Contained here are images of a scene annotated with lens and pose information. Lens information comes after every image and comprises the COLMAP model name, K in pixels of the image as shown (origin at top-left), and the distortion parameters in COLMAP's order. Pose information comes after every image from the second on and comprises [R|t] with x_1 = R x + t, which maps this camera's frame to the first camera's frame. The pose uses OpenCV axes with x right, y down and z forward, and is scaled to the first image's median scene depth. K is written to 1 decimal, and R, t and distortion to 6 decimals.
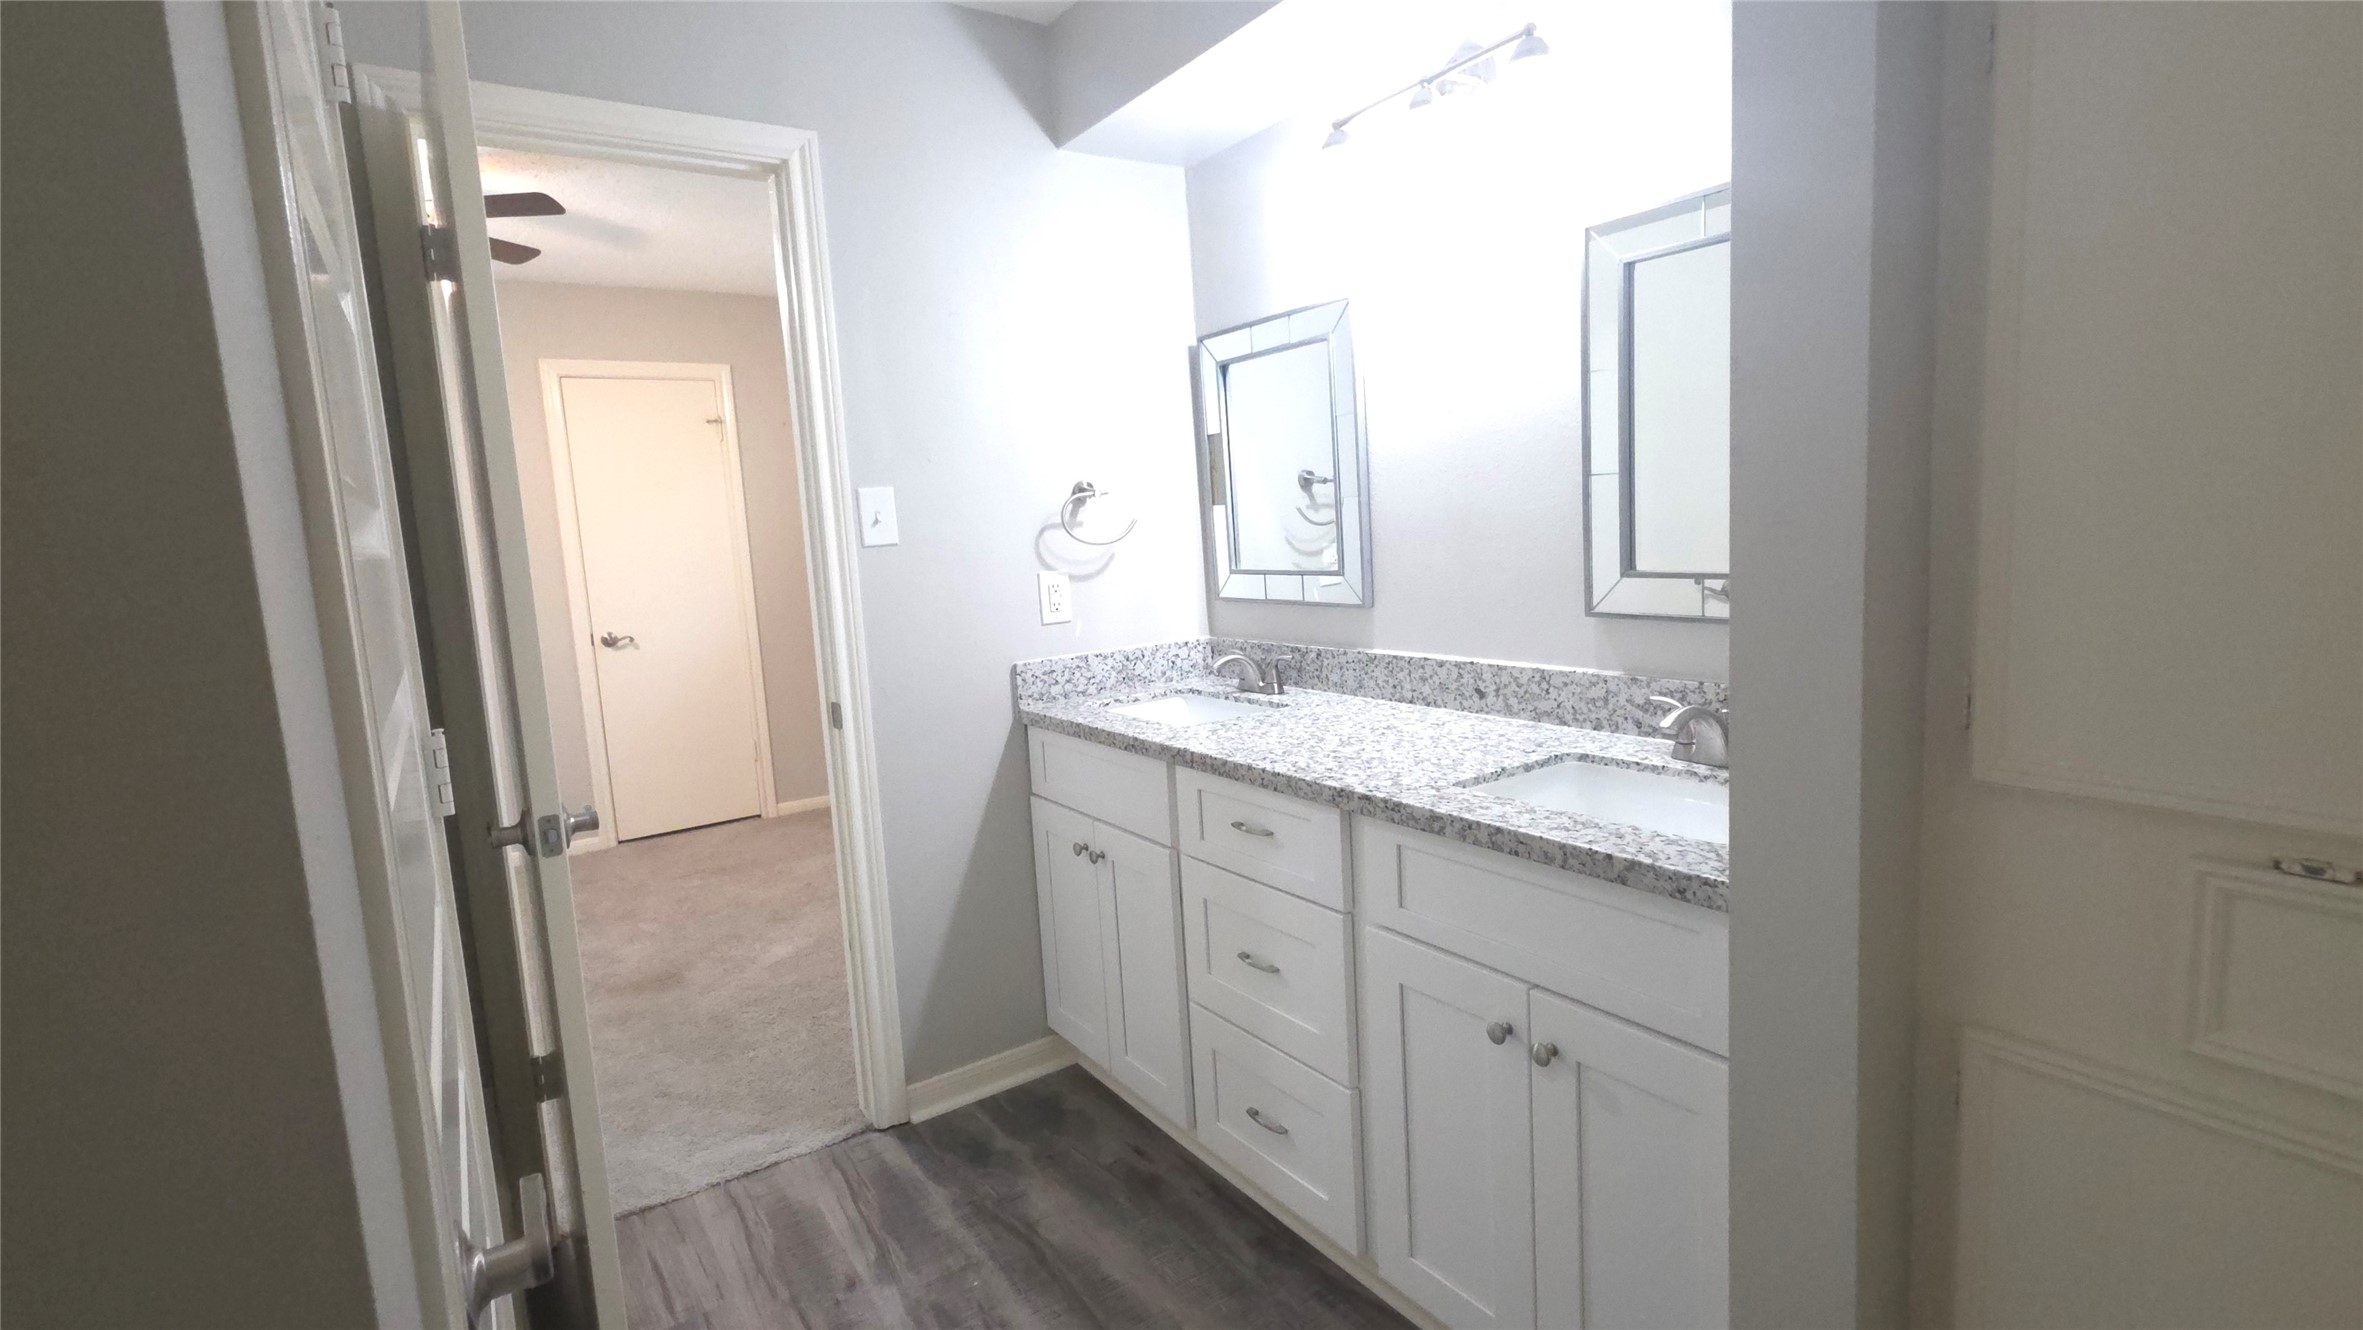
lens RADIAL K [[1106.9, 0, 1180.3], [0, 1106.9, 653.7], [0, 0, 1]] dist [0.004004, -0.002257]
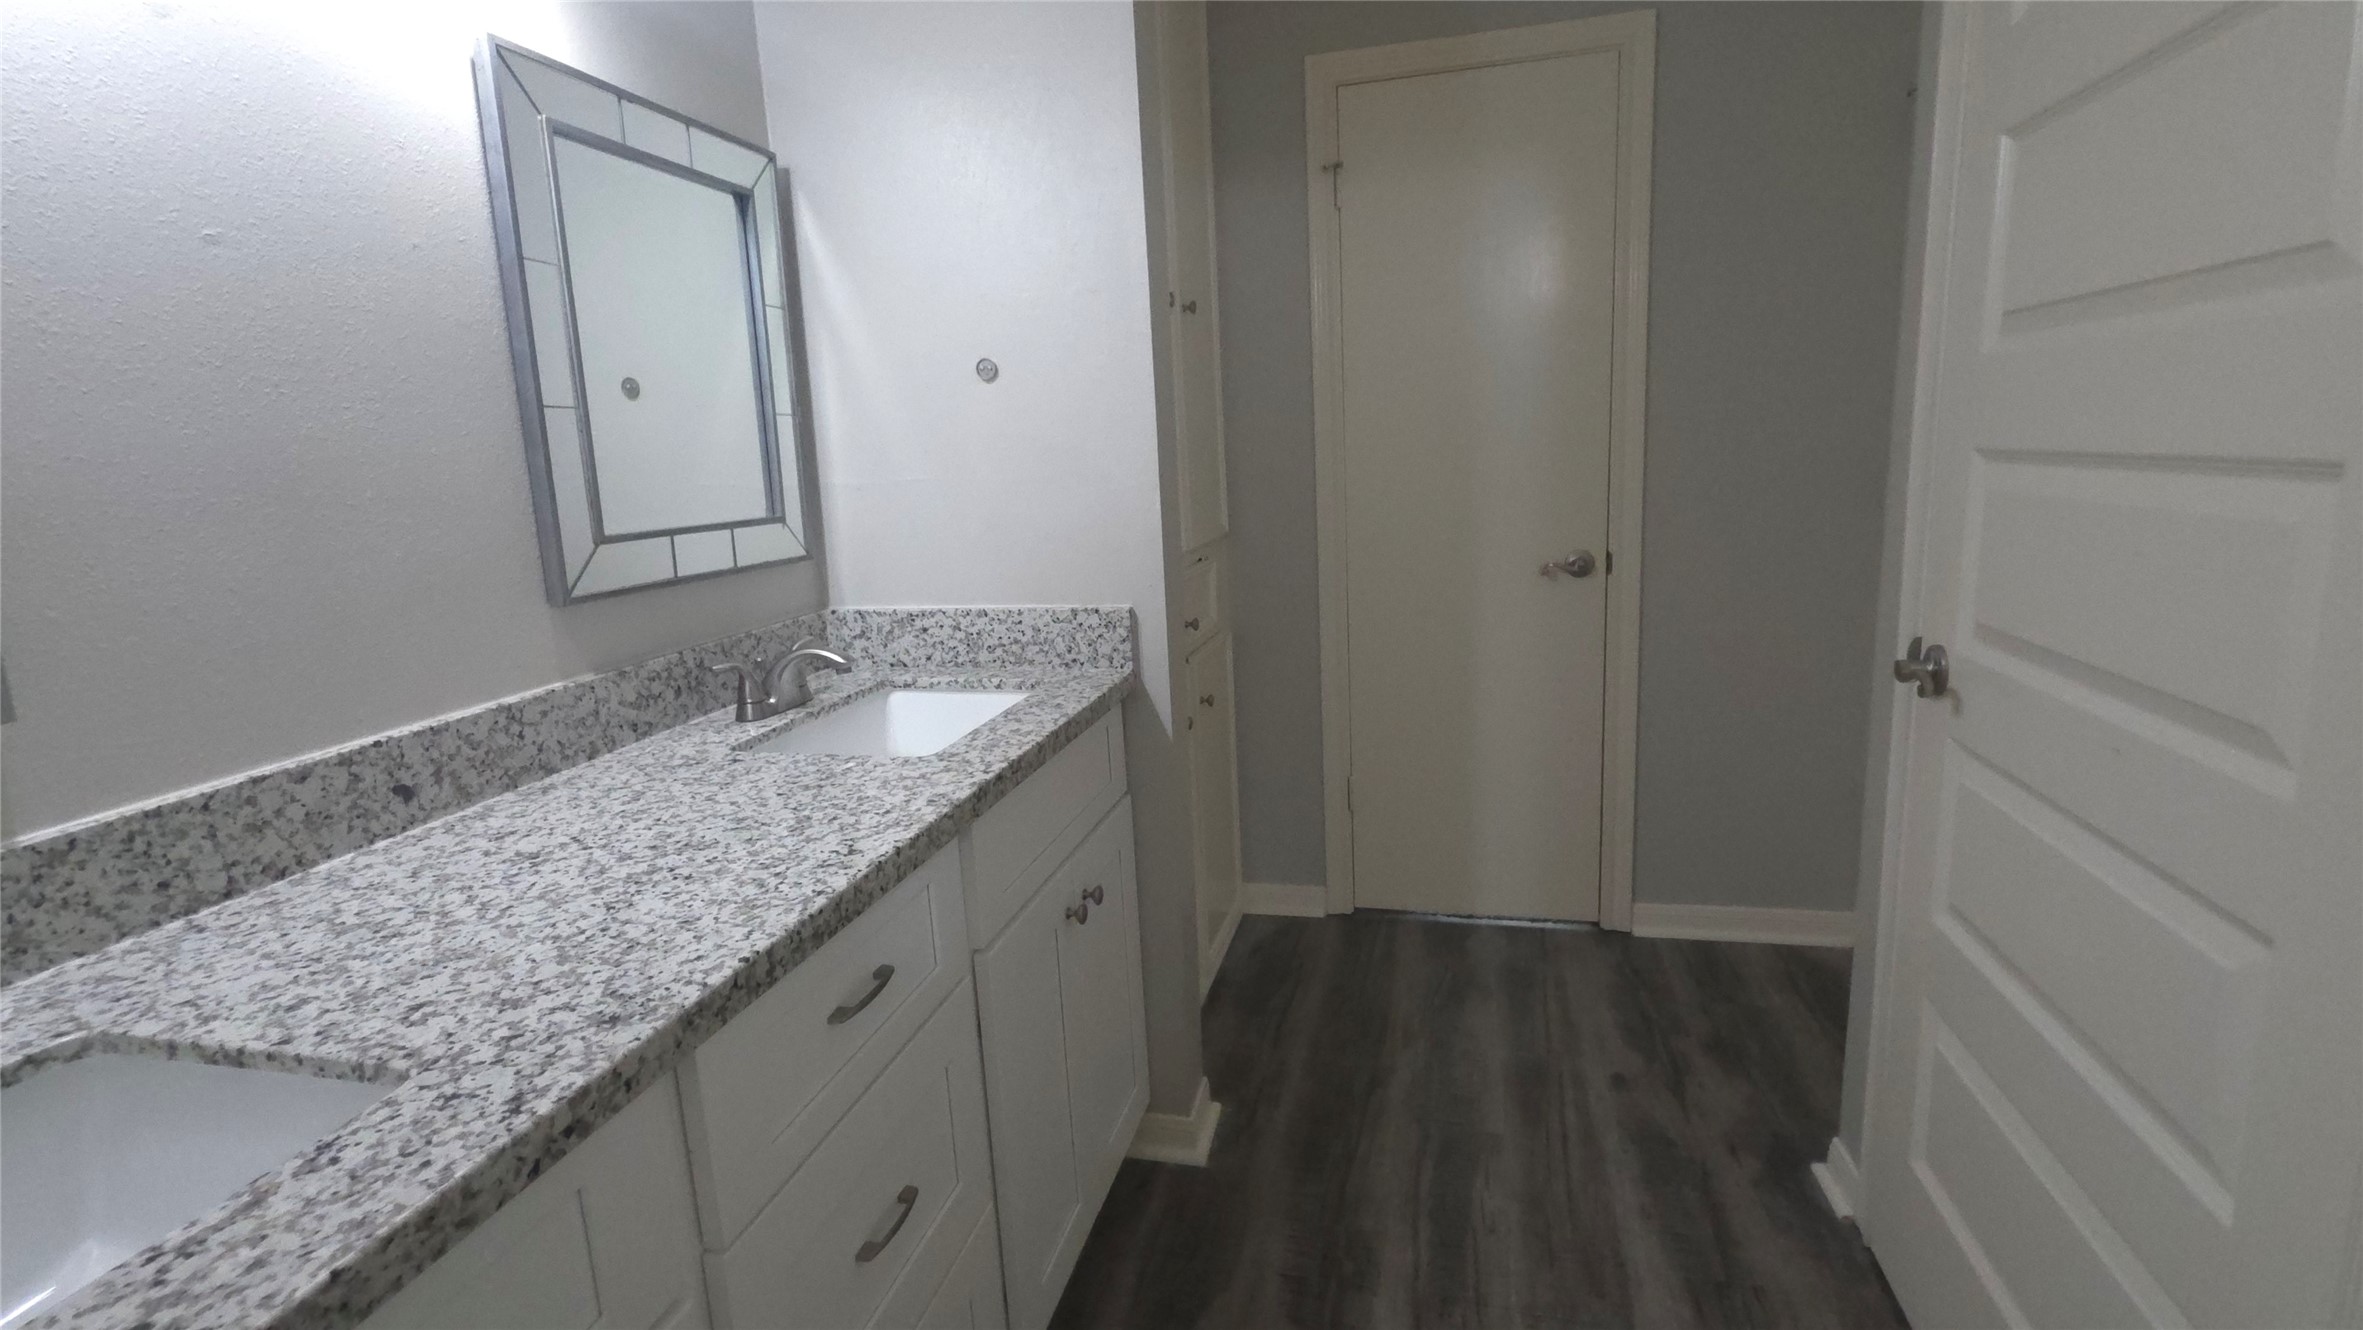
lens RADIAL K [[1106.9, 0, 1175.1], [0, 1106.9, 656.1], [0, 0, 1]] dist [0.004004, -0.002257]
pose [[-0.665973, -0.049027, 0.744363, -0.391033], [0.179018, 0.958176, 0.223275, -0.083803], [-0.724177, 0.281949, -0.629343, 1.073505]]
